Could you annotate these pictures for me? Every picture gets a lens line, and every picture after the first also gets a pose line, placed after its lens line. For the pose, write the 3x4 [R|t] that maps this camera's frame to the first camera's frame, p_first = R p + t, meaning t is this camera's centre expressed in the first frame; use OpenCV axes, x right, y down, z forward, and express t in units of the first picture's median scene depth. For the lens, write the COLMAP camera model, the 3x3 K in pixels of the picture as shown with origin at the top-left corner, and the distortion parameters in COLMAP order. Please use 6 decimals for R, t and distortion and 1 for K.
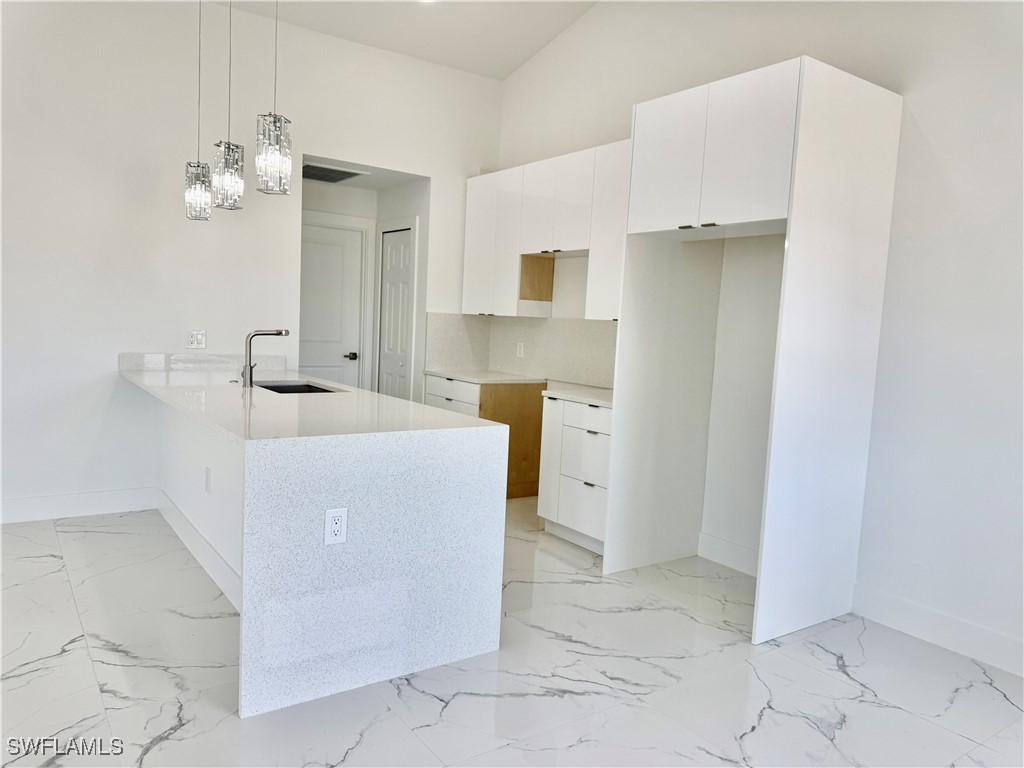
lens RADIAL K [[722.4, 0, 512.0], [0, 722.4, 384.0], [0, 0, 1]] dist [0.068489, -0.067742]
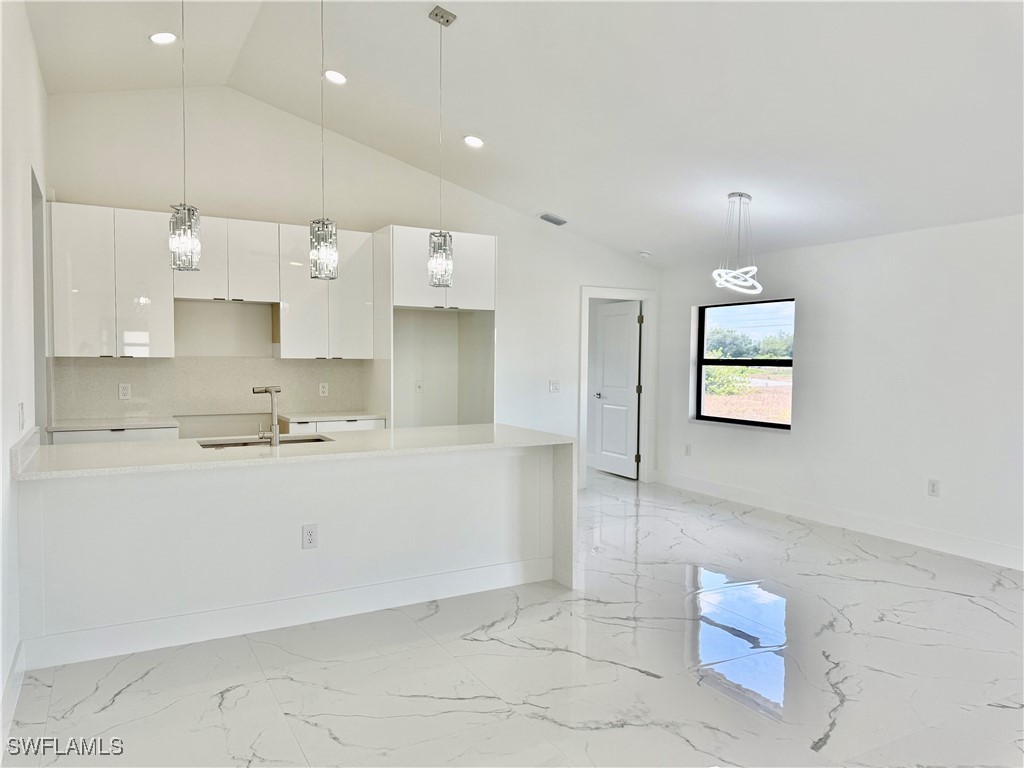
lens RADIAL K [[722.4, 0, 512.0], [0, 722.4, 384.0], [0, 0, 1]] dist [0.068489, -0.067742]
pose [[0.099245, -0.082107, 0.991670, -1.456071], [0.086337, 0.993542, 0.073622, -0.137220], [-0.991310, 0.078311, 0.105693, 0.628830]]
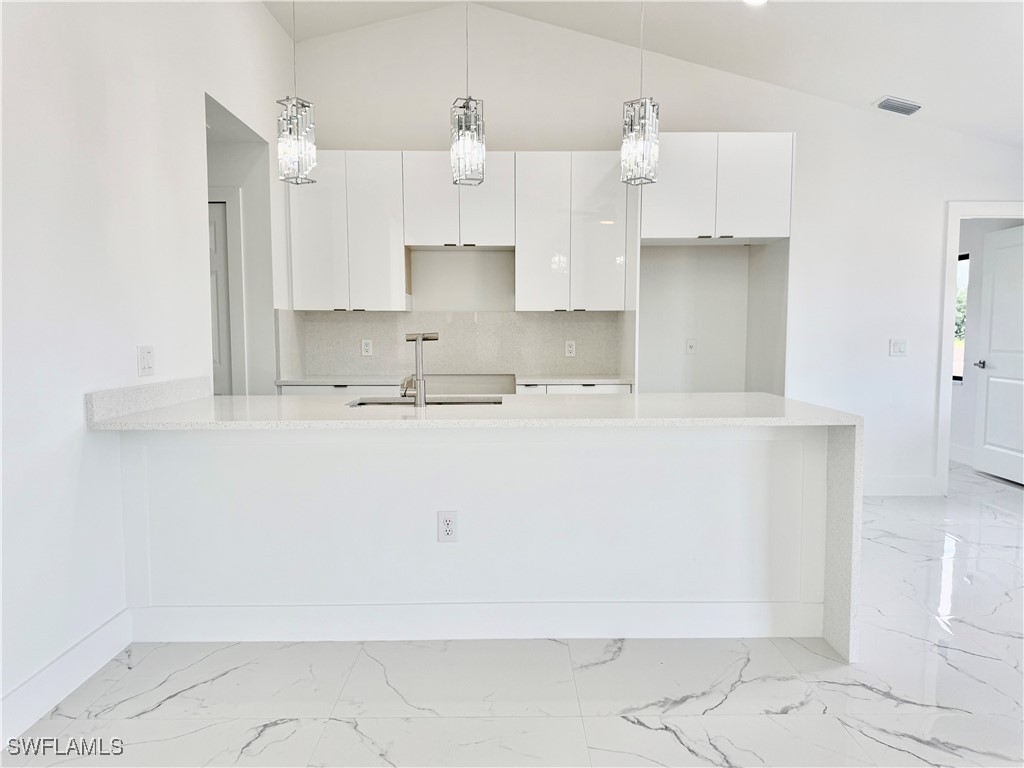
lens RADIAL K [[726.3, 0, 512.0], [0, 726.3, 384.0], [0, 0, 1]] dist [0.090147, -0.116648]
pose [[0.560777, -0.105623, 0.821202, -1.051767], [0.101544, 0.993116, 0.058393, -0.059751], [-0.821716, 0.050643, 0.567642, 0.522650]]
